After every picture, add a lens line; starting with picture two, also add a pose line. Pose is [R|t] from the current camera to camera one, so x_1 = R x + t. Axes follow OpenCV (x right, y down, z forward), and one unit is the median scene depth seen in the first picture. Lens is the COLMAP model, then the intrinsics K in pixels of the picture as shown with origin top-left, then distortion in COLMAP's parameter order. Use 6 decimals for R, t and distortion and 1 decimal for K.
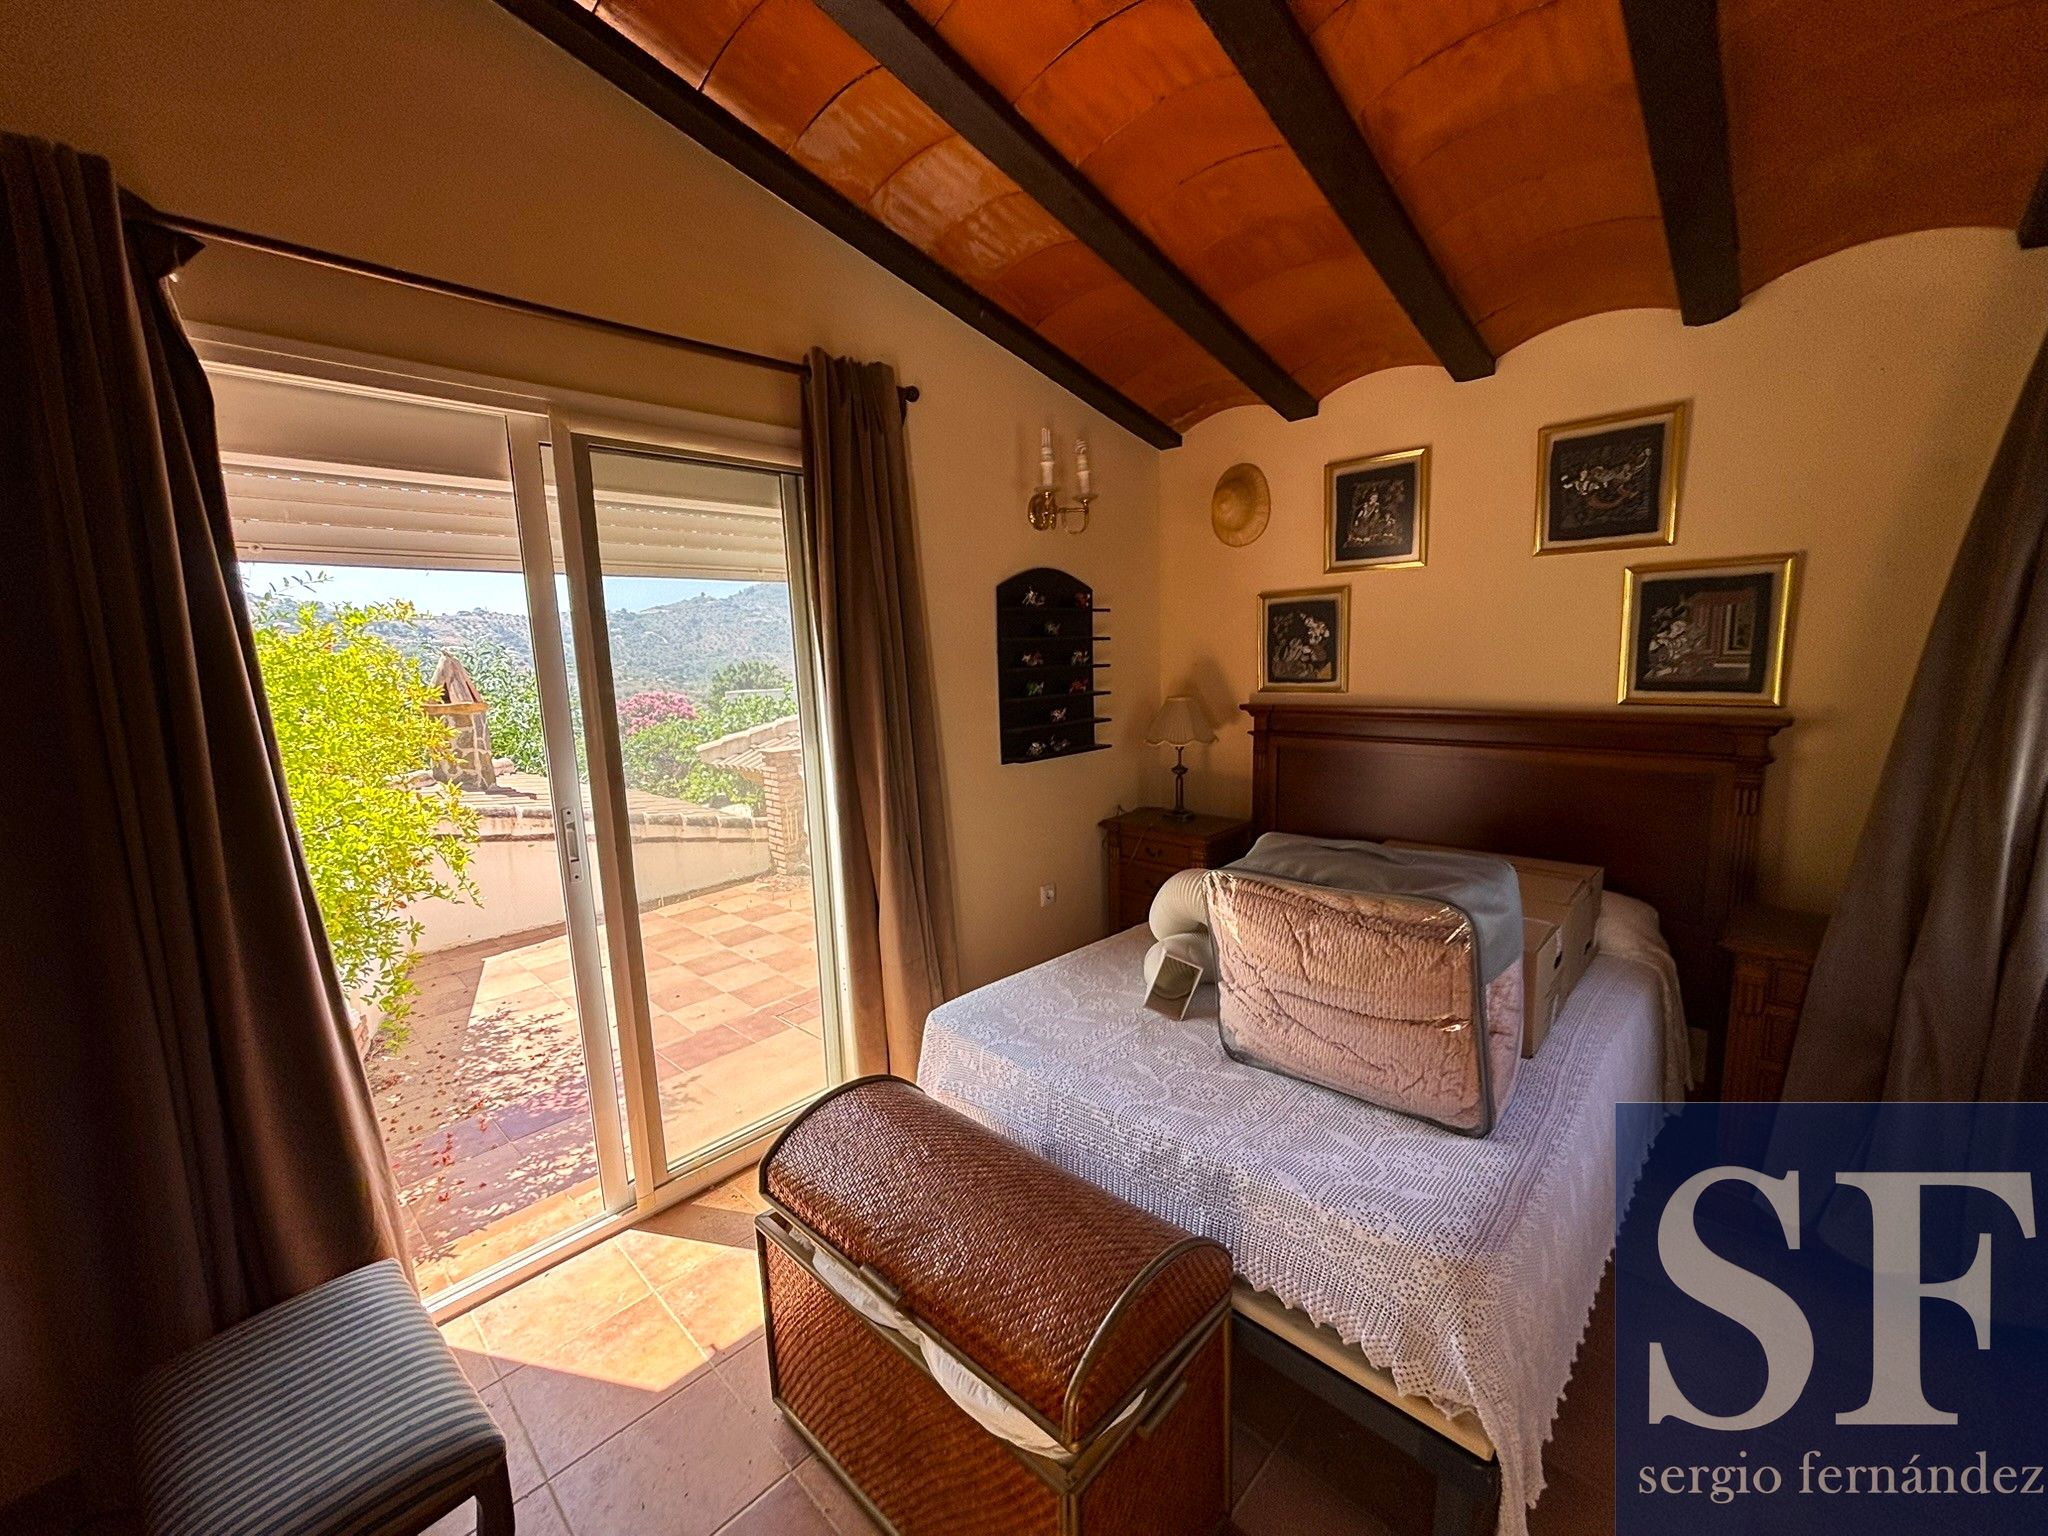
lens RADIAL K [[819.2, 0, 1017.6], [0, 819.2, 769.6], [0, 0, 1]] dist [0.001167, -0.000340]
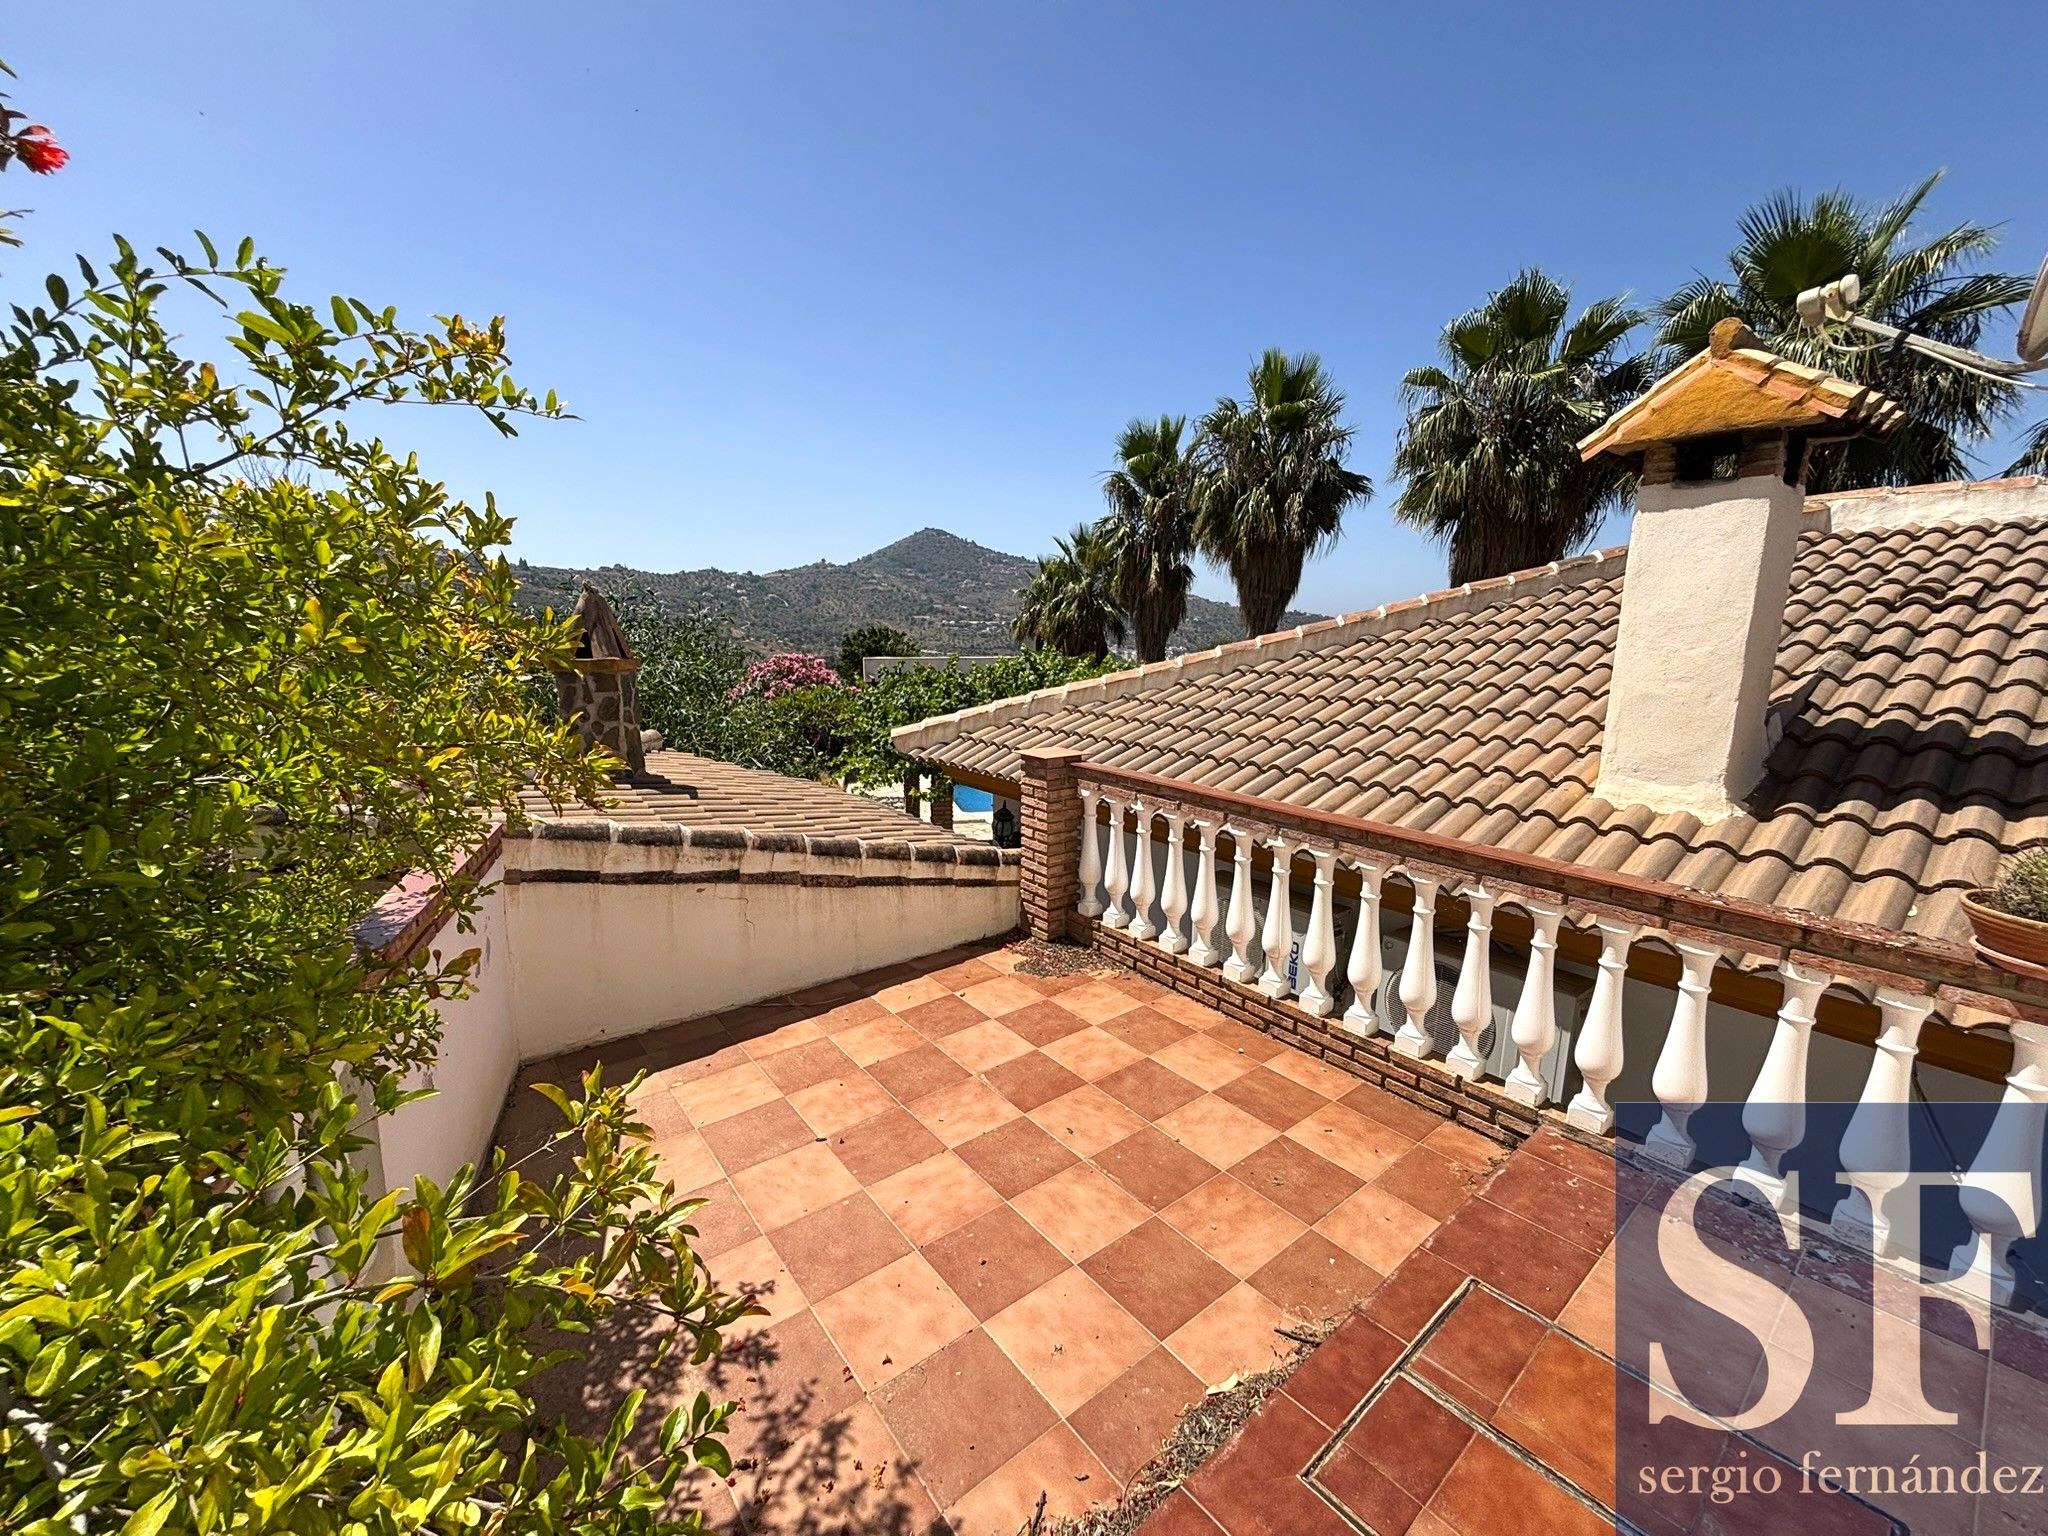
lens RADIAL K [[819.2, 0, 1029.3], [0, 819.2, 765.4], [0, 0, 1]] dist [0.001167, -0.000340]
pose [[0.991917, 0.067936, -0.107174, -0.231960], [-0.065565, 0.997522, 0.025502, -0.030341], [0.108641, -0.018269, 0.993913, 0.330913]]
